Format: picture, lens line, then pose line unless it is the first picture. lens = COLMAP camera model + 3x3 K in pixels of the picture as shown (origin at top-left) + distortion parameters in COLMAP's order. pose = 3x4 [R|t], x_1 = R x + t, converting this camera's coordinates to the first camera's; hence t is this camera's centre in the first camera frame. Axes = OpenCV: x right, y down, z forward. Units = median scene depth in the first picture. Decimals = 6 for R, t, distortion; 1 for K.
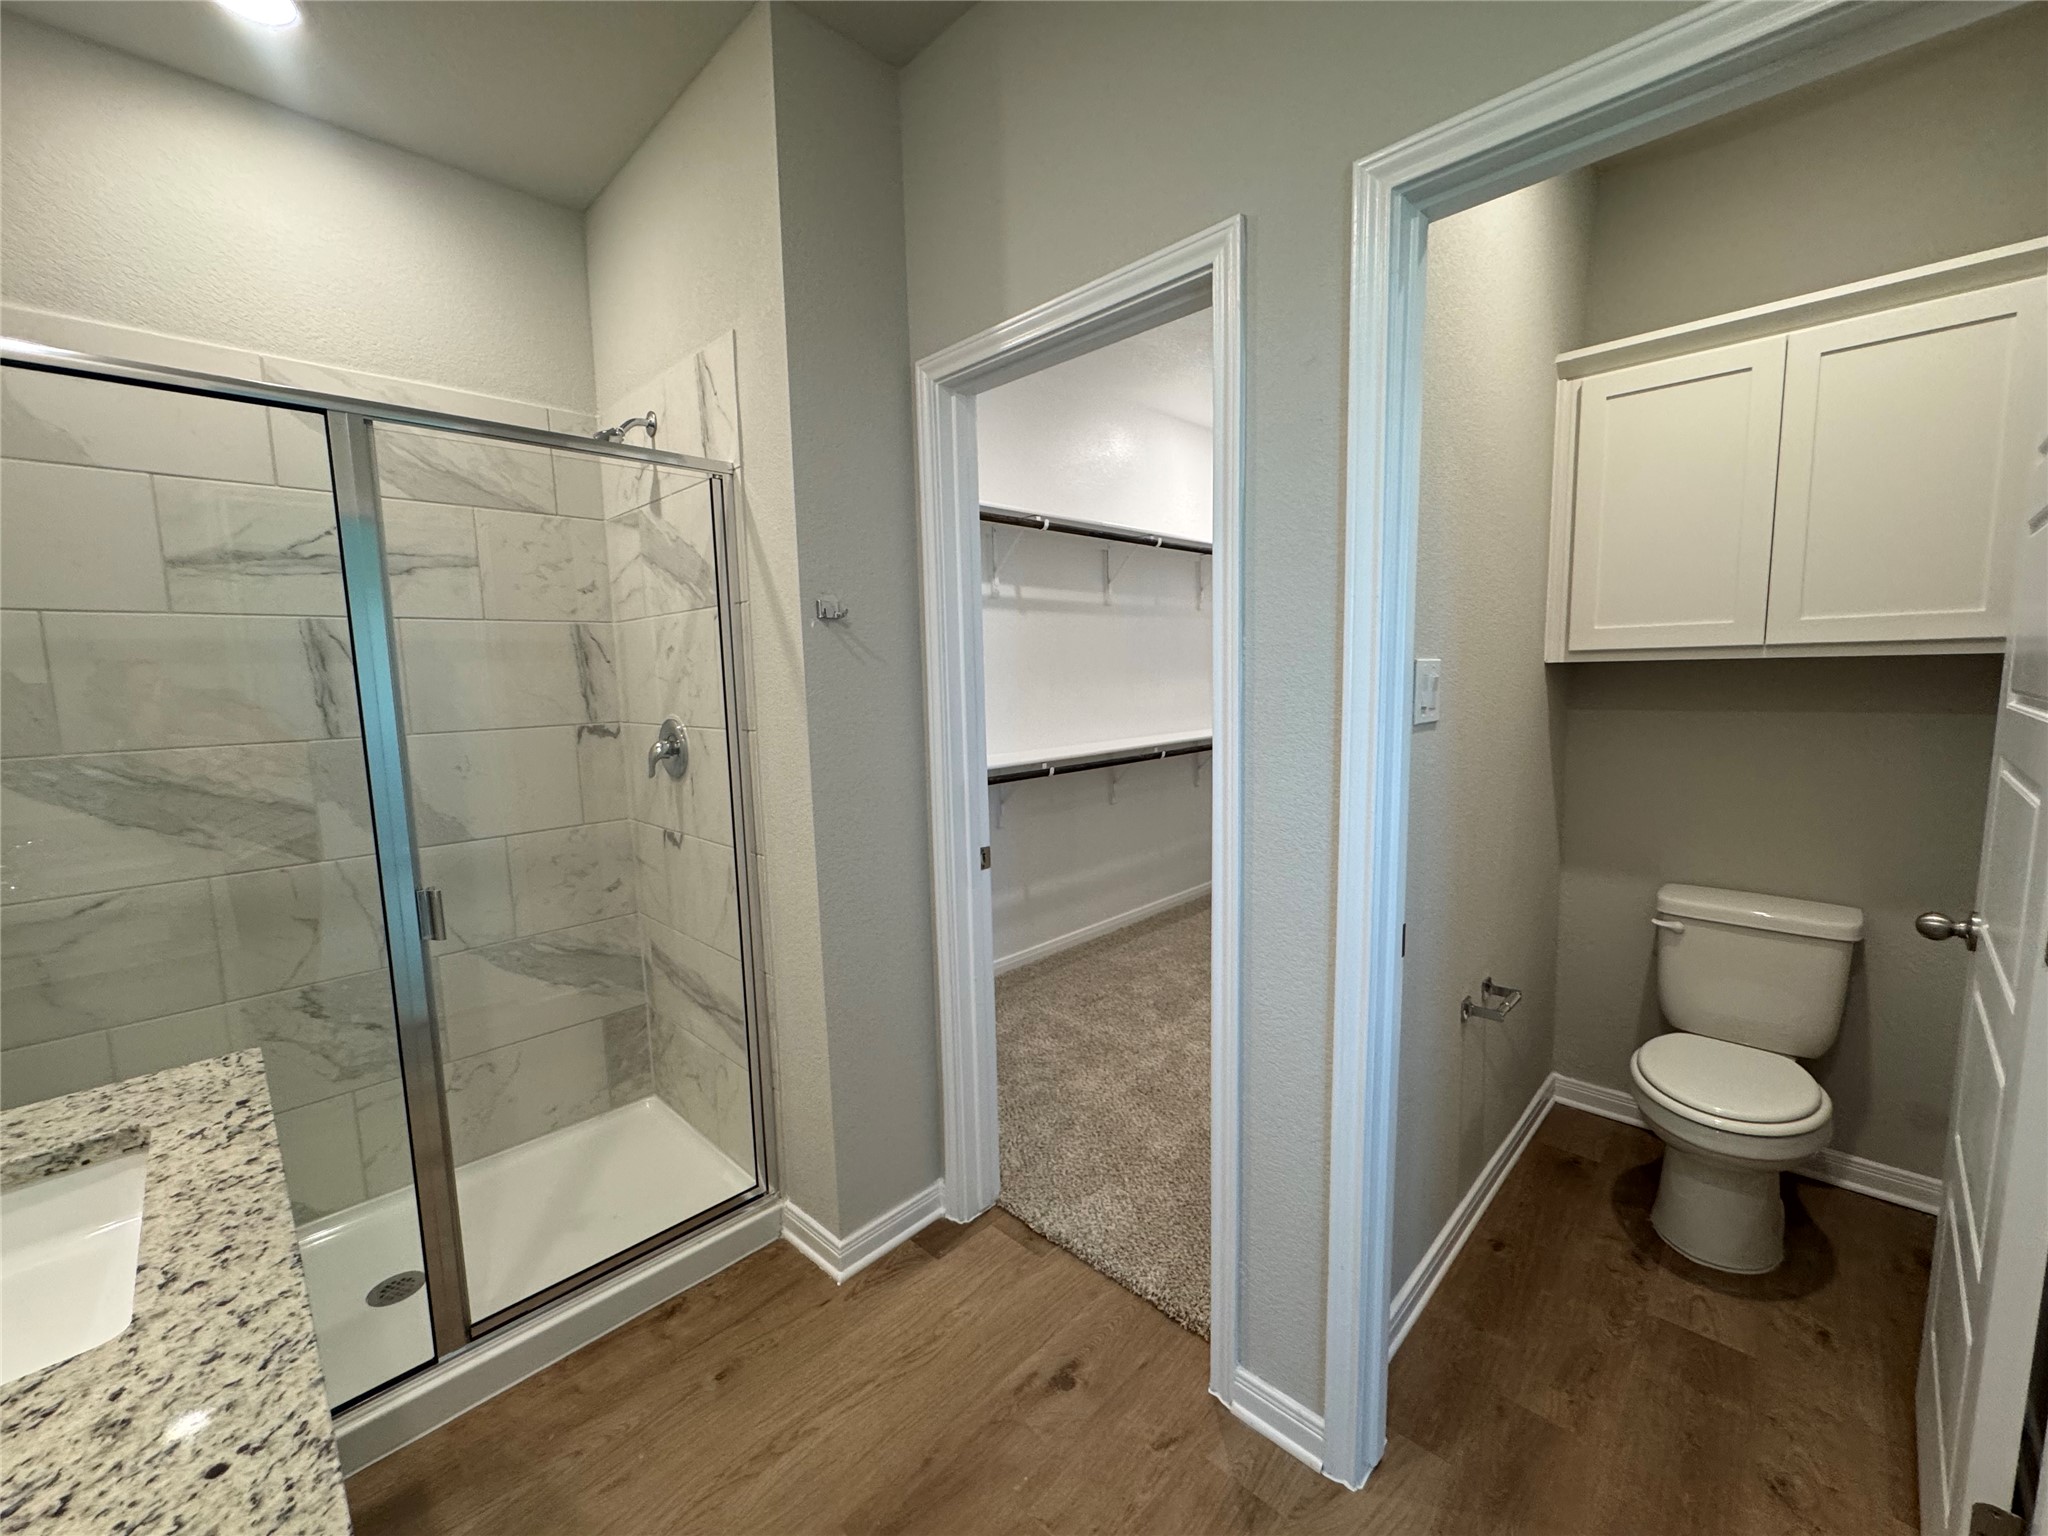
lens RADIAL K [[819.4, 0, 1023.1], [0, 819.4, 767.2], [0, 0, 1]] dist [-0.002958, -0.000127]
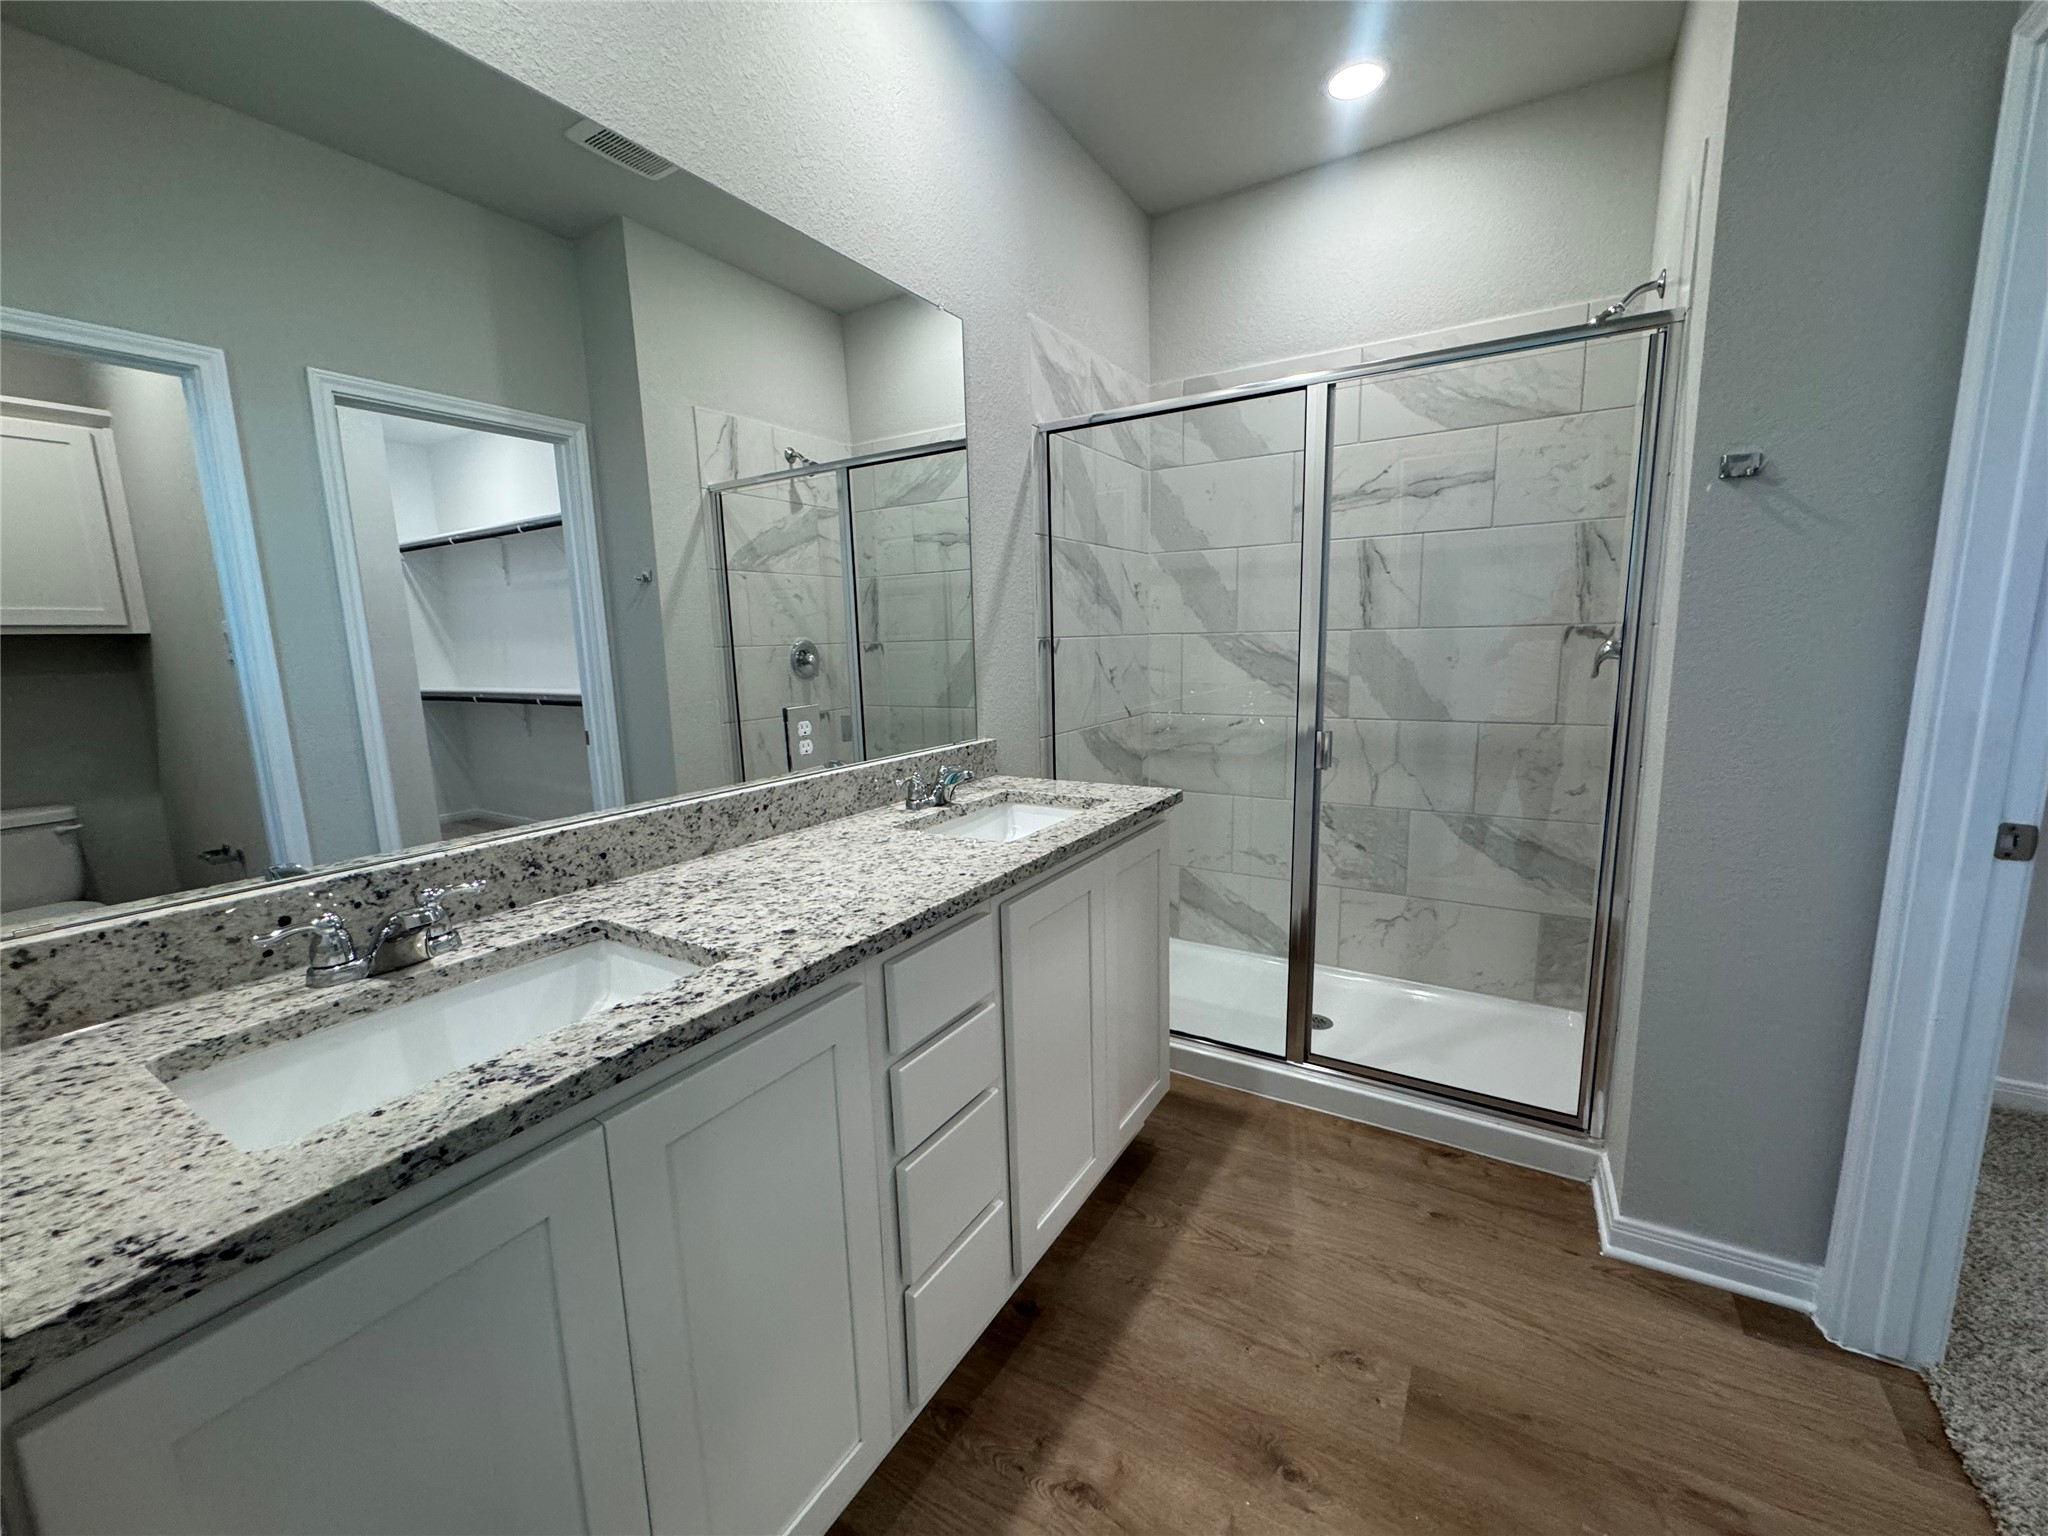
lens RADIAL K [[819.4, 0, 1023.1], [0, 819.4, 767.2], [0, 0, 1]] dist [-0.002958, -0.000127]
pose [[0.224780, 0.173584, -0.958824, 0.362633], [-0.092950, 0.983337, 0.156231, 0.030402], [0.969966, 0.054005, 0.237169, 0.141486]]
